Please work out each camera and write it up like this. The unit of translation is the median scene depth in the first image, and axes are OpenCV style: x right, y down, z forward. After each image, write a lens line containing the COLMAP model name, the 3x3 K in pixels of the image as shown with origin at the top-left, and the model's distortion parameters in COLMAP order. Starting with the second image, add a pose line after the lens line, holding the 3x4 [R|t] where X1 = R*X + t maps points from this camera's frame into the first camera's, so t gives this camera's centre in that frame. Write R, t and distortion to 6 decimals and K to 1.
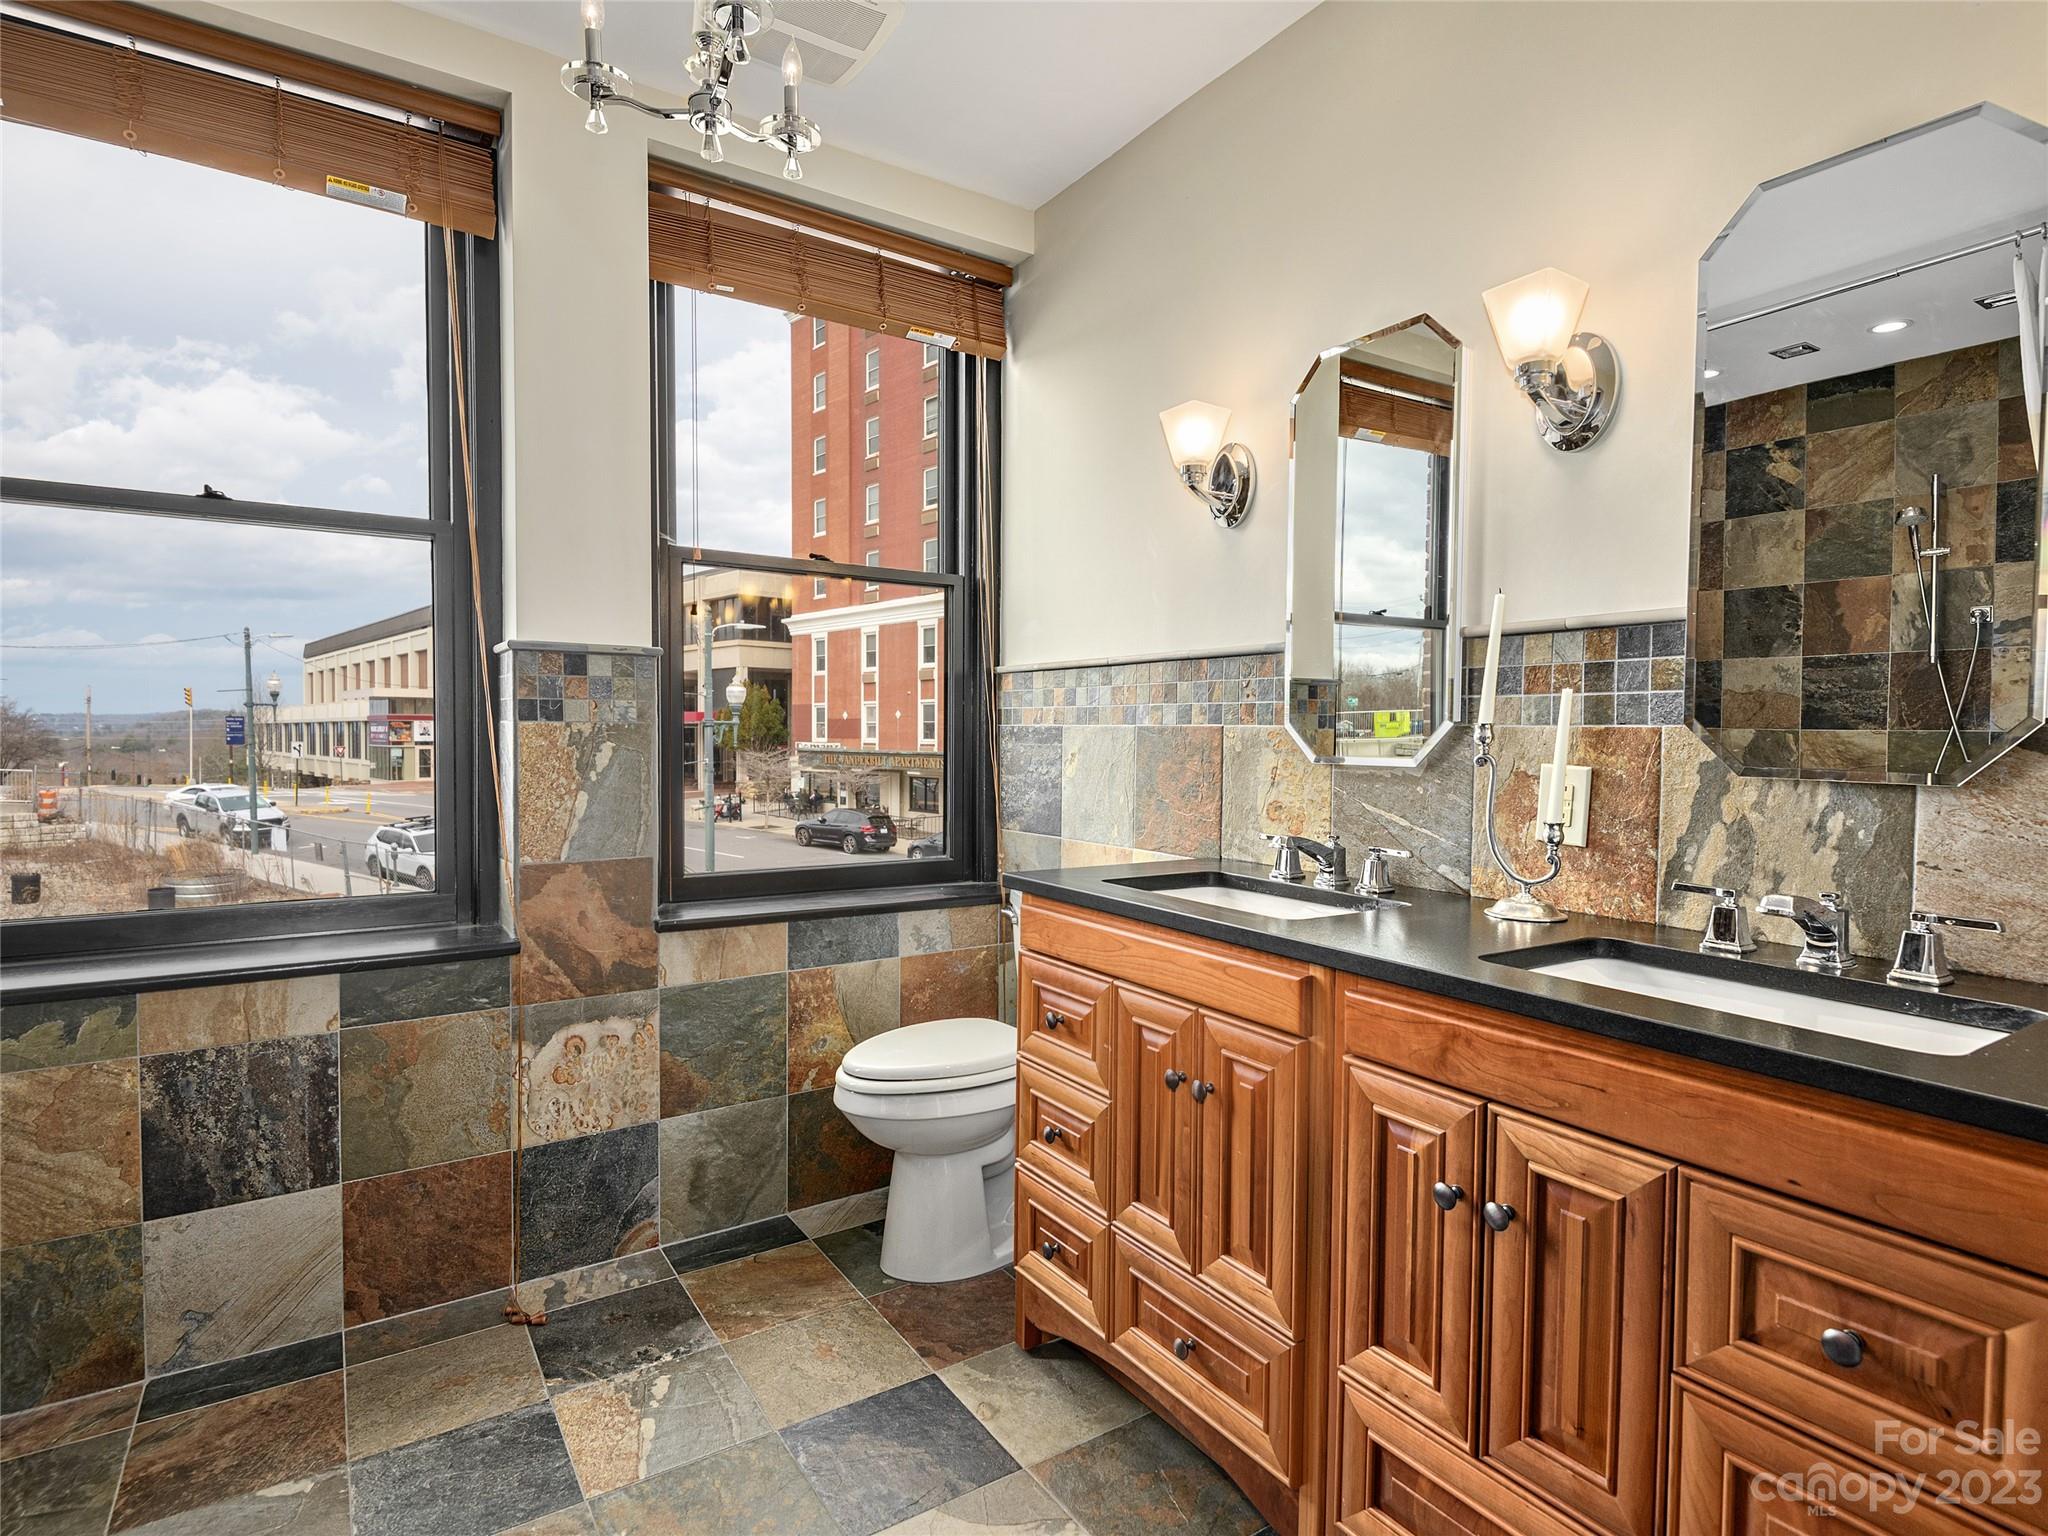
lens RADIAL K [[1087.0, 0, 1024.5], [0, 1087.0, 761.4], [0, 0, 1]] dist [0.002320, -0.003607]
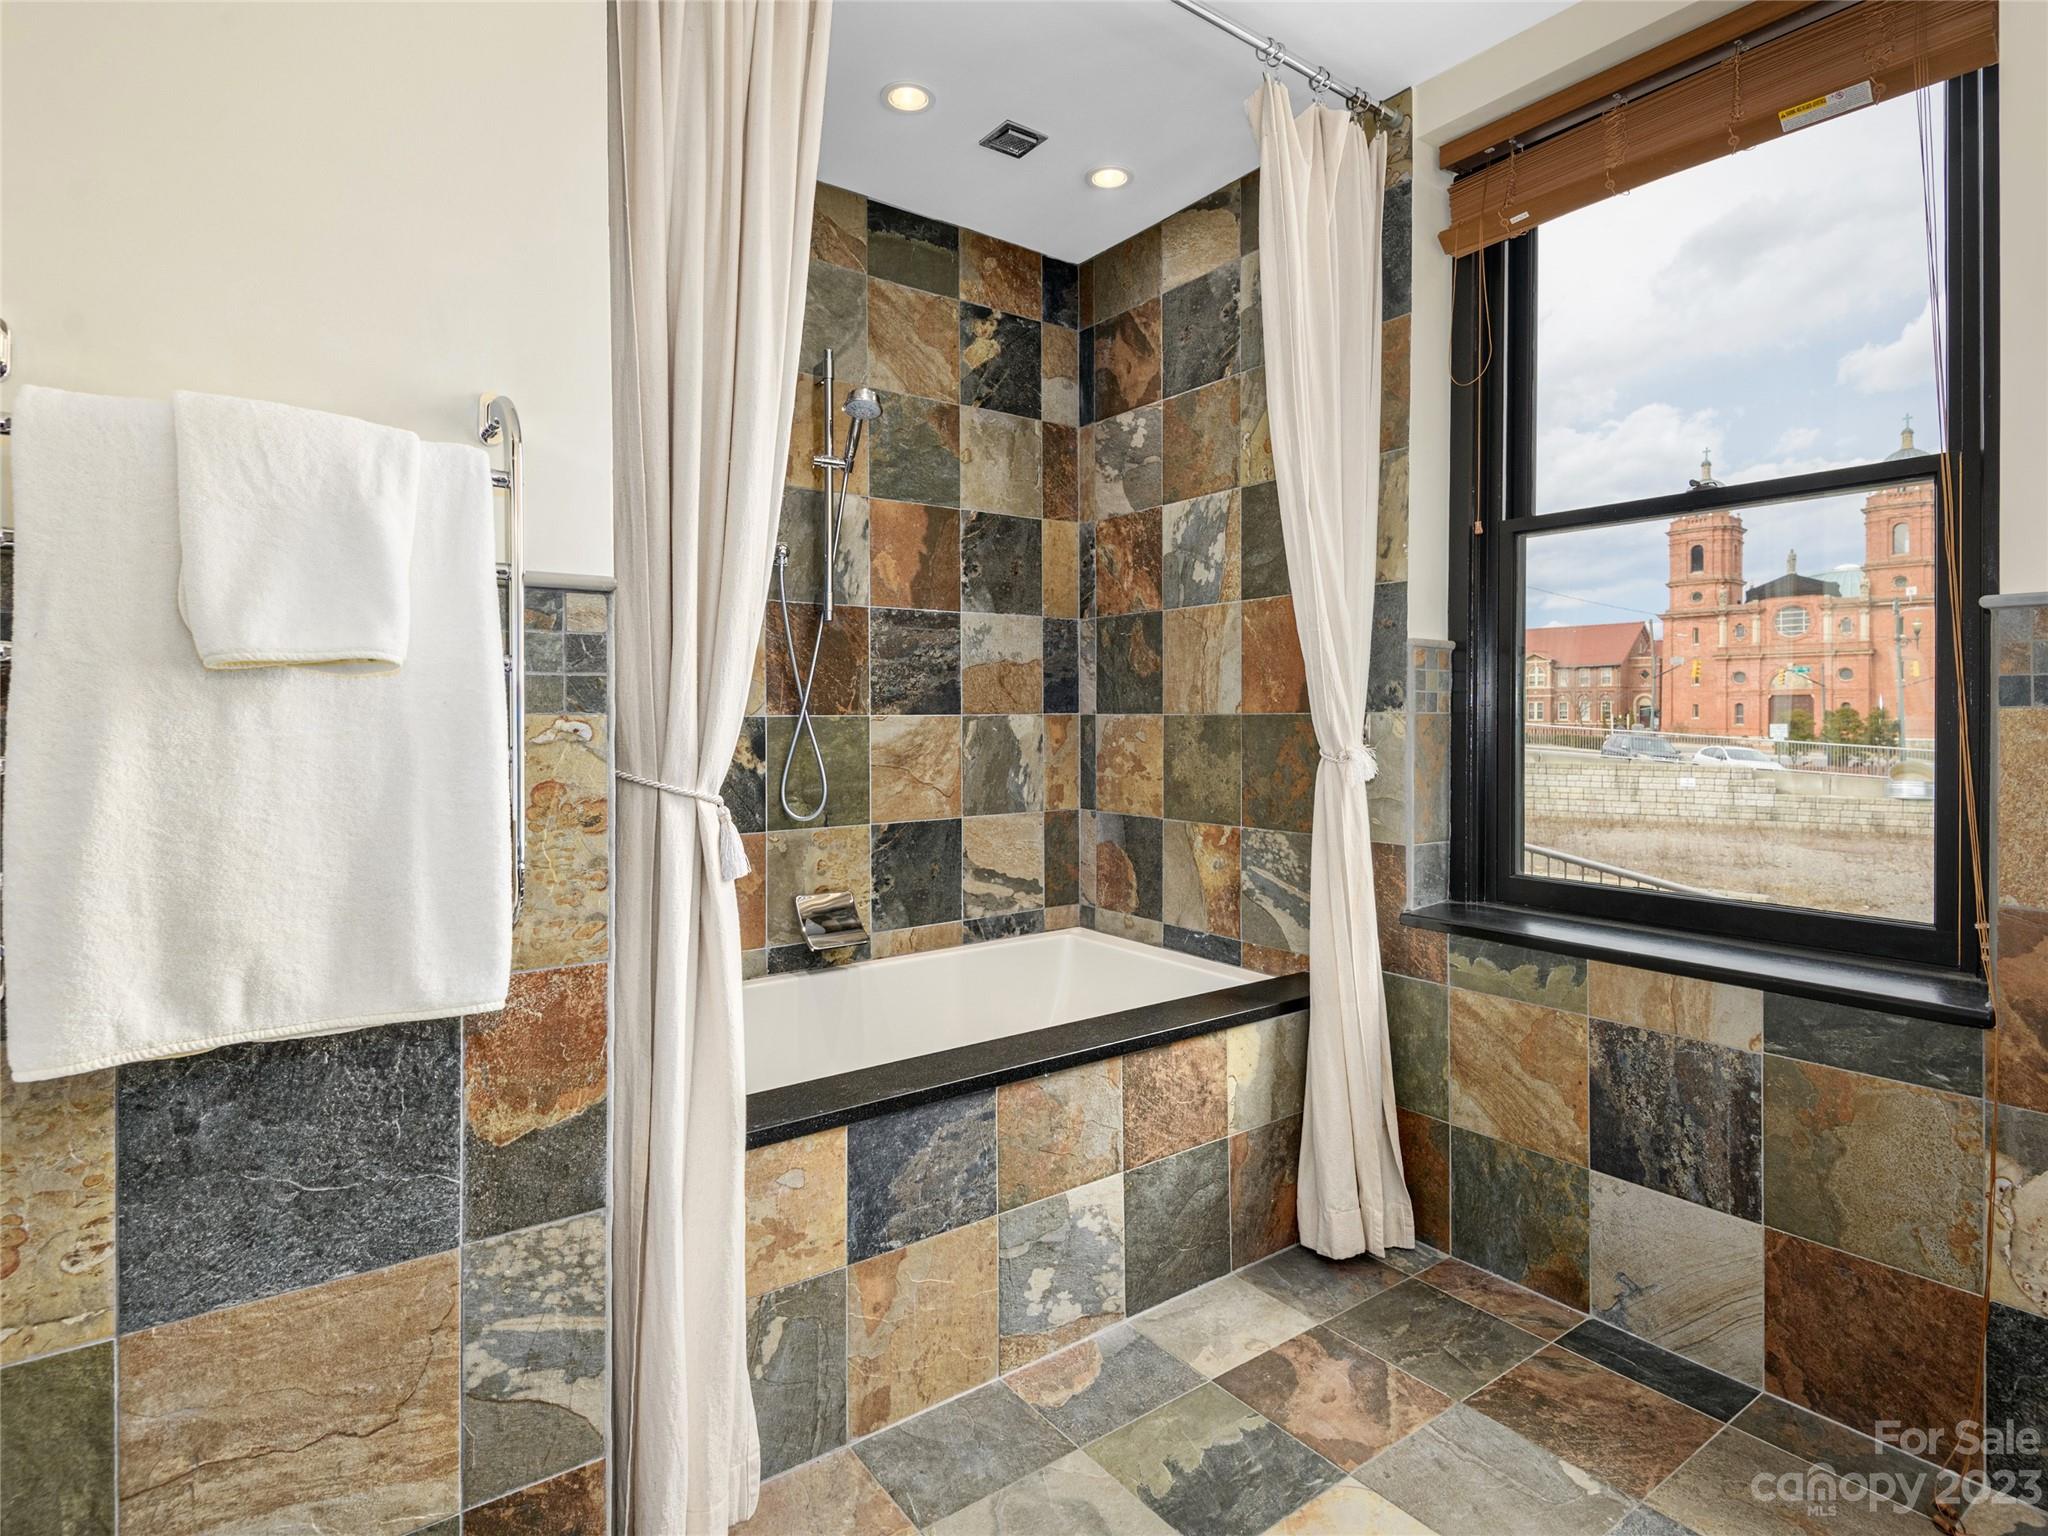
lens RADIAL K [[1087.0, 0, 1016.9], [0, 1087.0, 721.3], [0, 0, 1]] dist [0.002320, -0.003607]
pose [[0.049312, -0.000513, -0.998783, 0.242388], [-0.029818, 0.999553, -0.001985, -0.007249], [0.998338, 0.029879, 0.049274, 0.338518]]
